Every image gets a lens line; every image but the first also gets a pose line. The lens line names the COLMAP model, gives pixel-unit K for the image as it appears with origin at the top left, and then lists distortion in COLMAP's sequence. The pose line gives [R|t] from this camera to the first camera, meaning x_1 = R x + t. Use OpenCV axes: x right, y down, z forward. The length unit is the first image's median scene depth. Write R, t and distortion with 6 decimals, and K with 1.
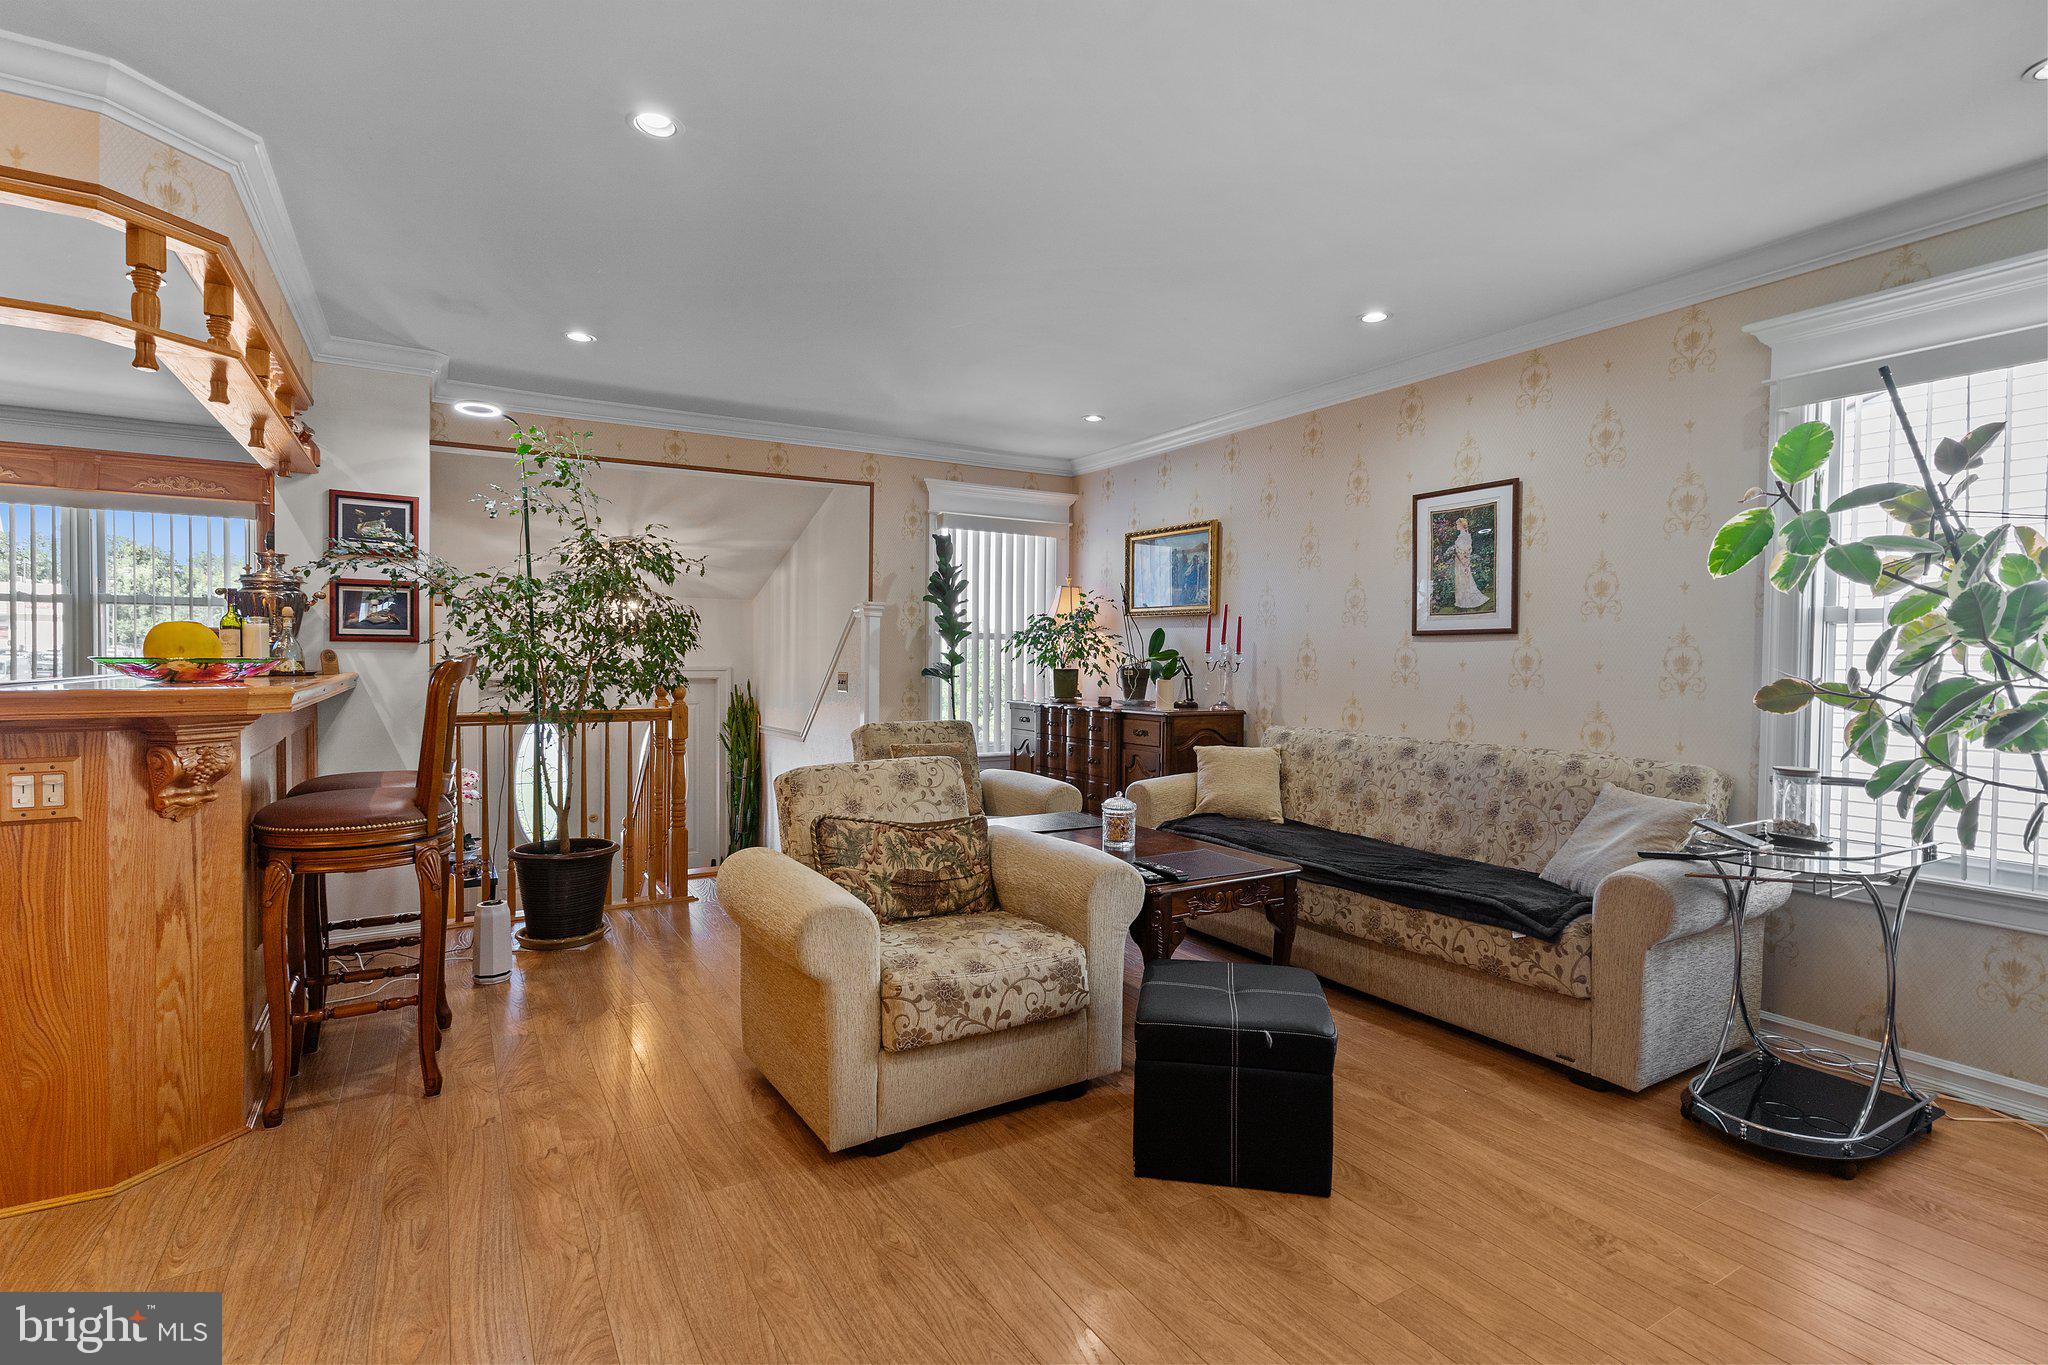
lens RADIAL K [[976.1, 0, 1014.7], [0, 976.1, 683.8], [0, 0, 1]] dist [0.001007, 0.000472]
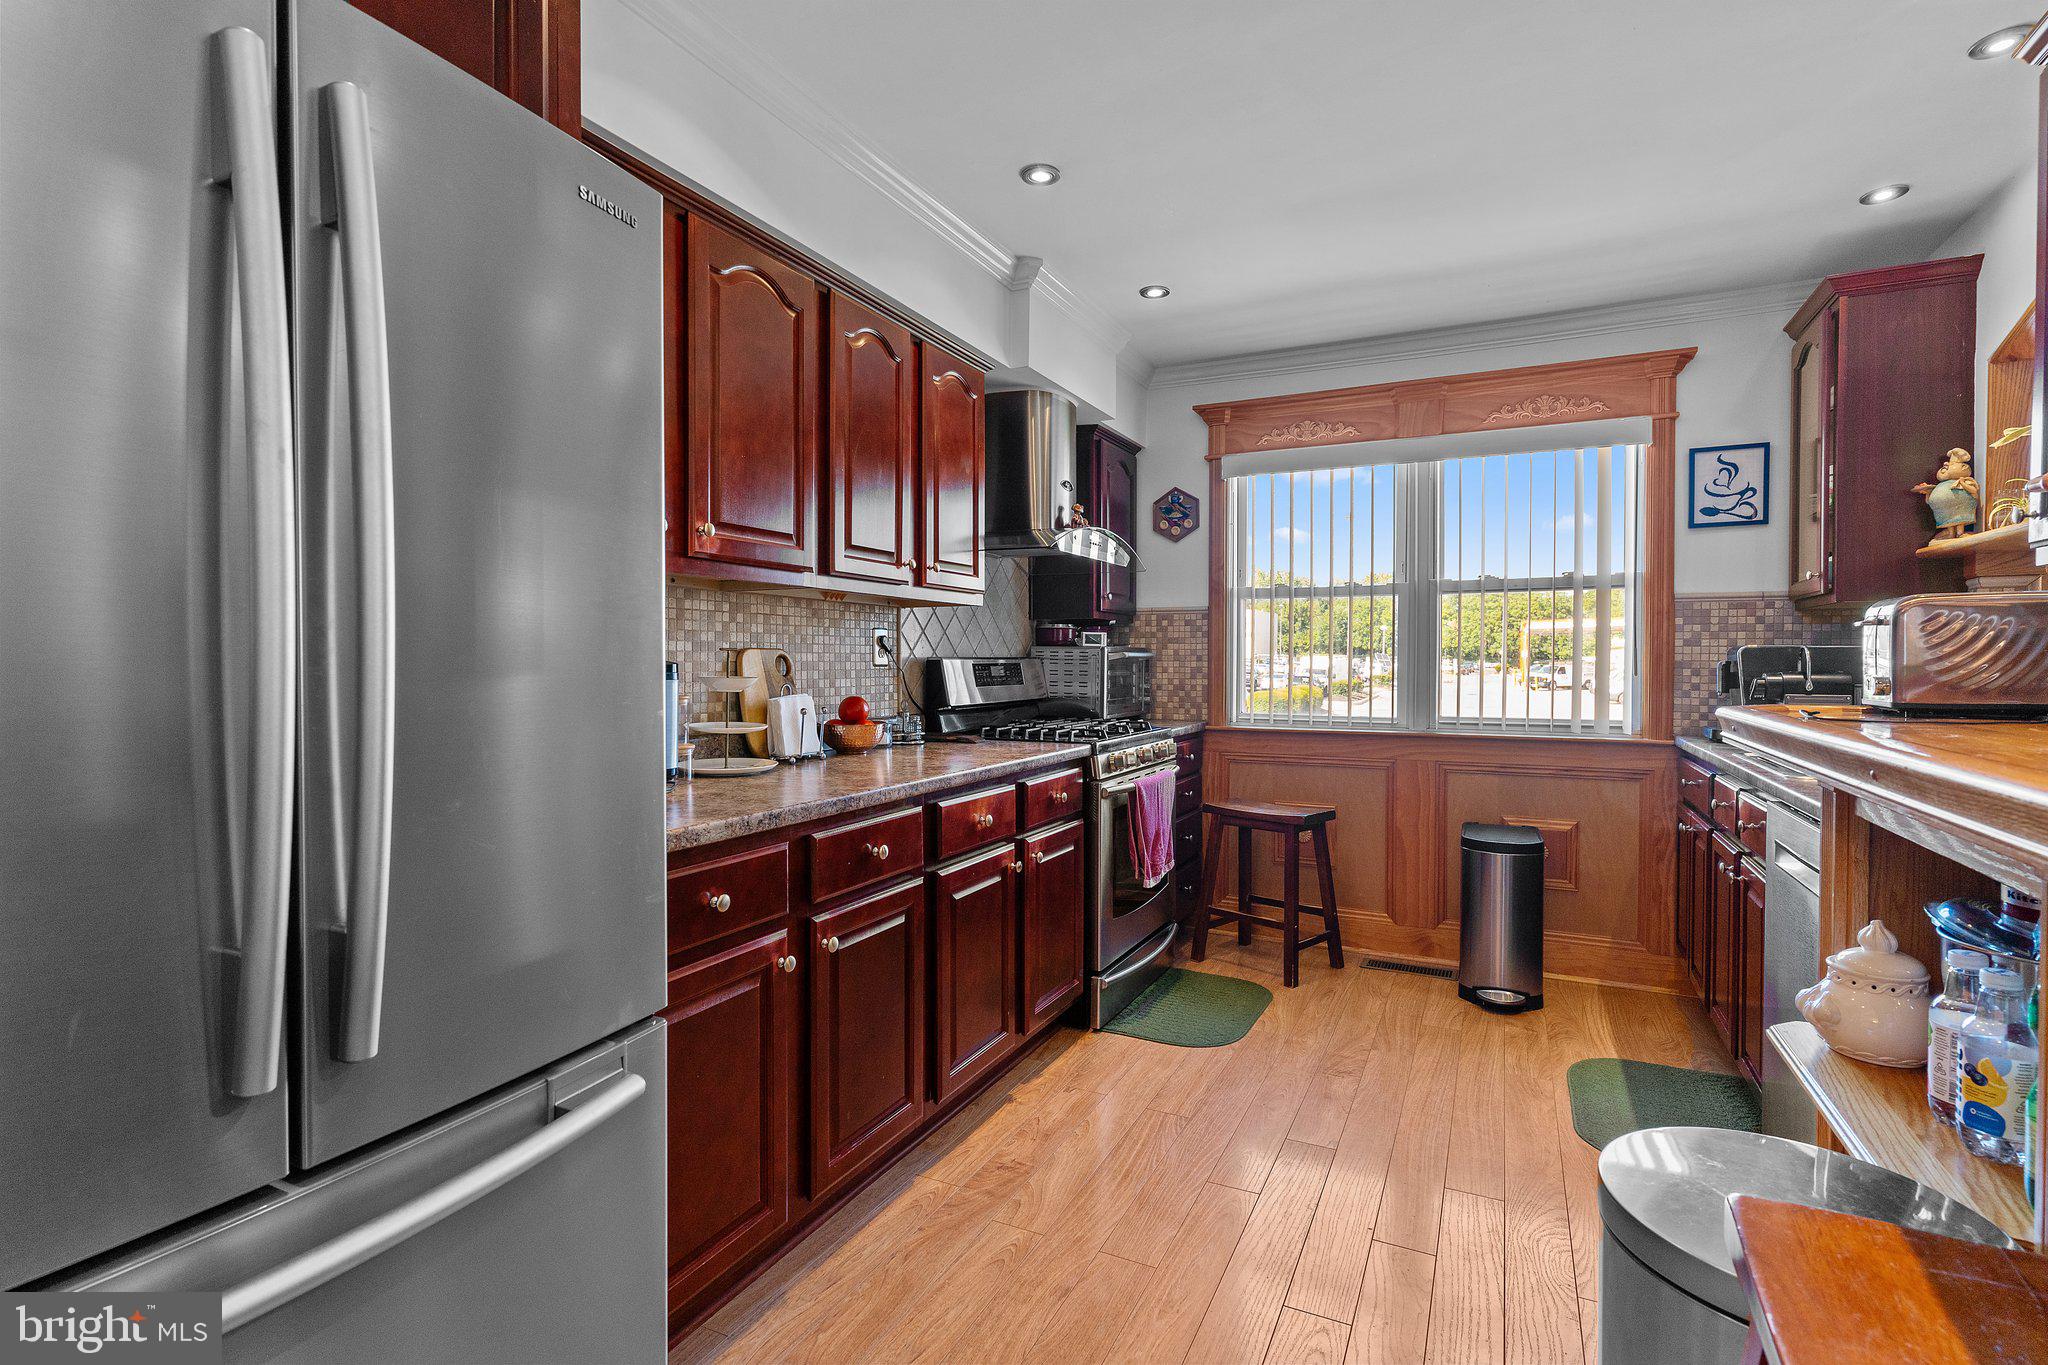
lens RADIAL K [[976.1, 0, 1026.7], [0, 976.1, 682.5], [0, 0, 1]] dist [0.001007, 0.000472]
pose [[0.544829, 0.010859, -0.838477, -0.930118], [-0.016236, 0.999865, 0.002399, -0.023049], [0.838390, 0.012306, 0.544932, 0.658688]]
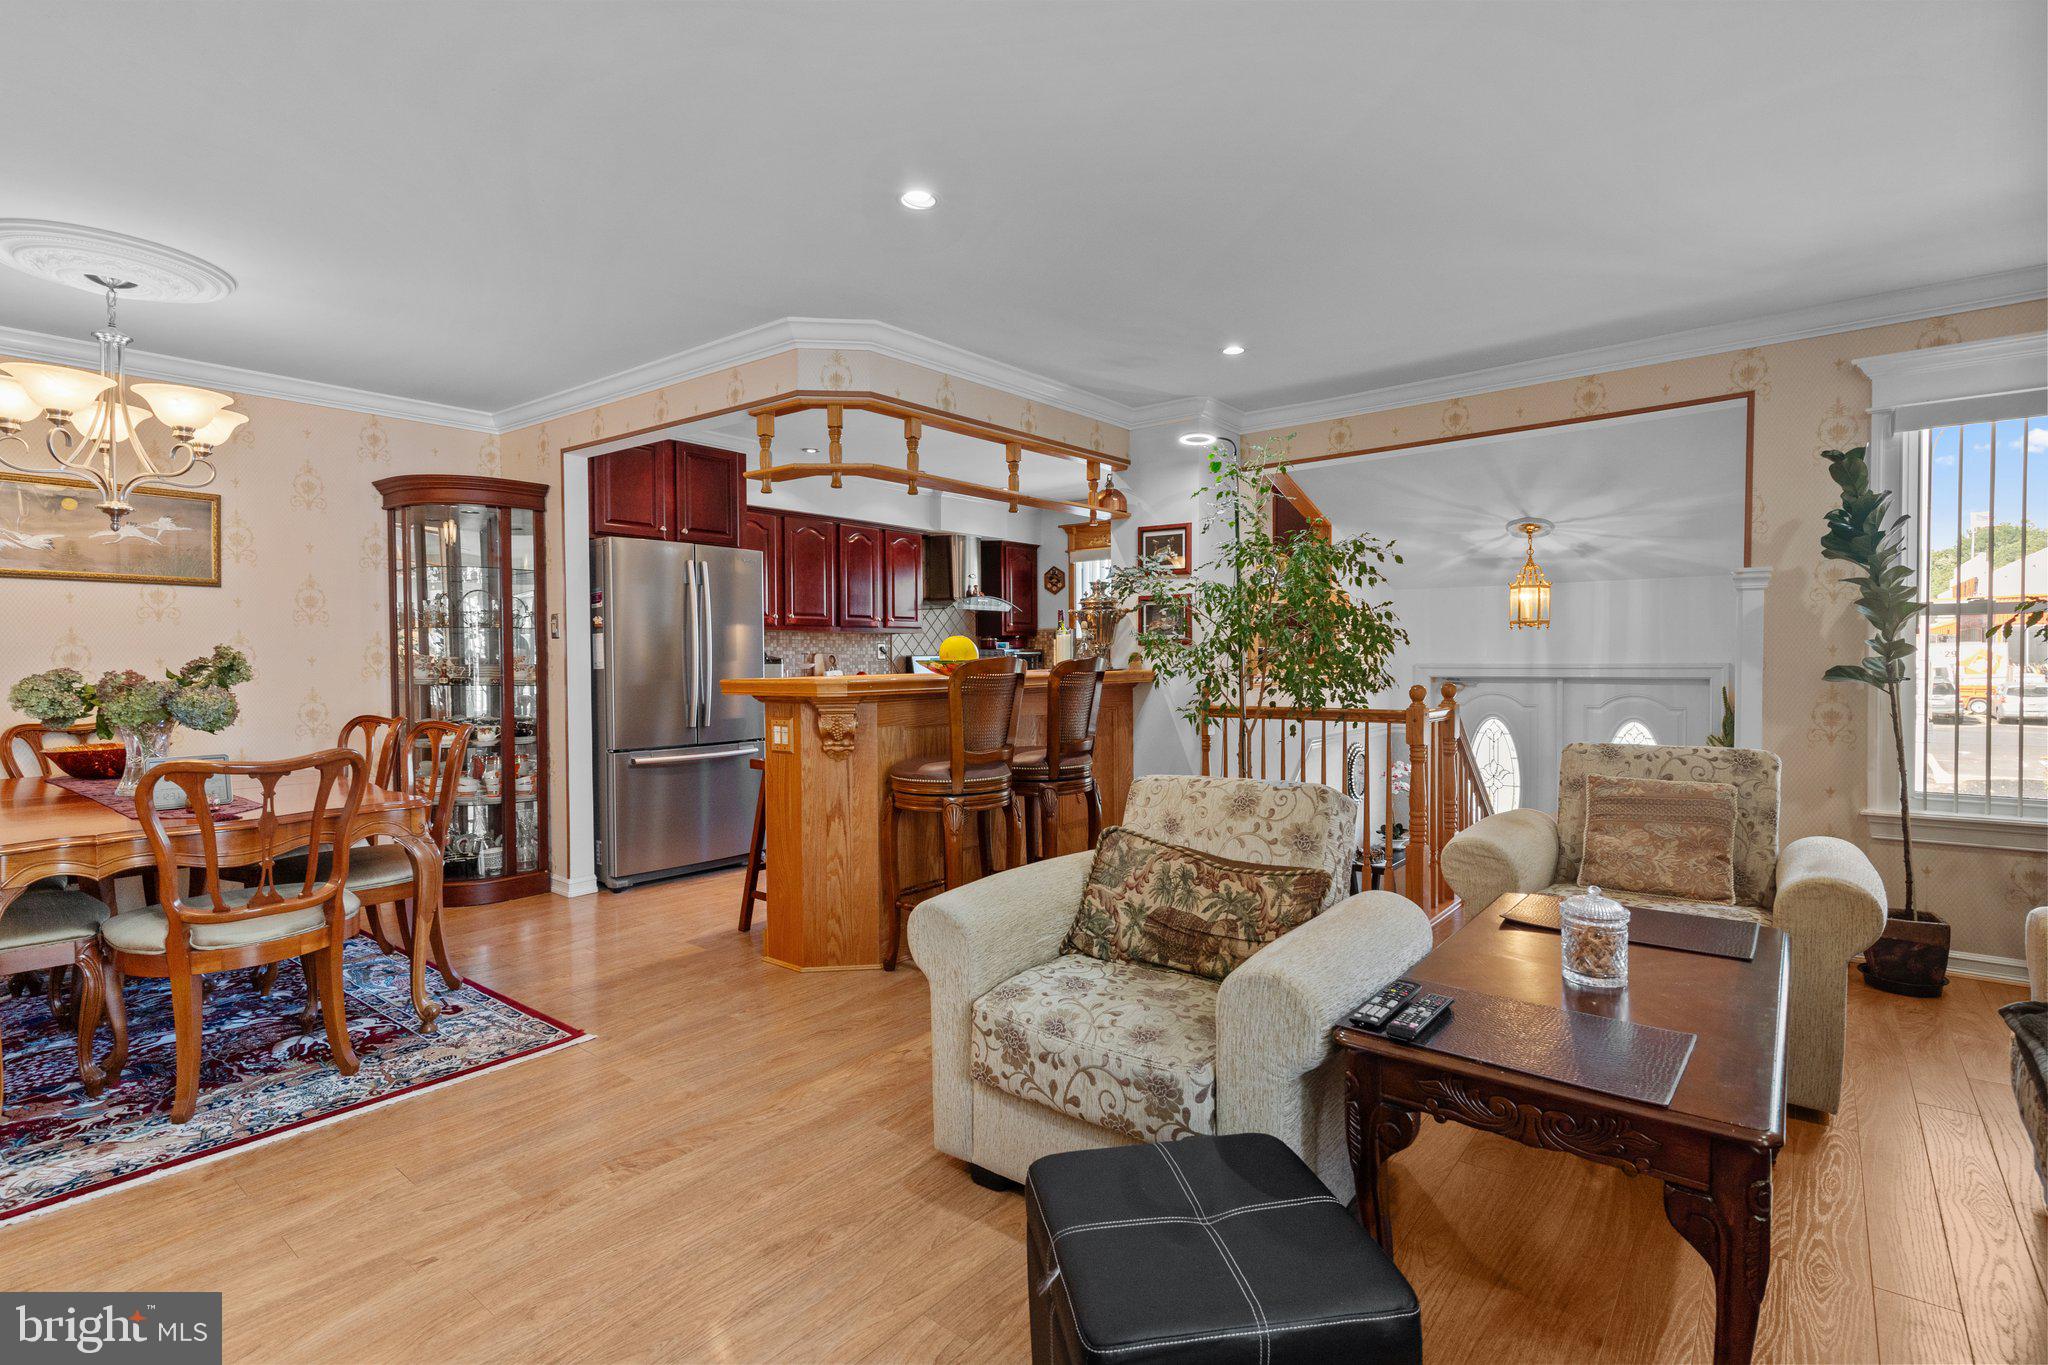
lens RADIAL K [[976.1, 0, 1028.1], [0, 976.1, 674.4], [0, 0, 1]] dist [0.001007, 0.000472]
pose [[0.338372, 0.008576, -0.940973, 0.638295], [-0.012939, 0.999906, 0.004460, -0.013171], [0.940923, 0.010666, 0.338451, 0.600784]]
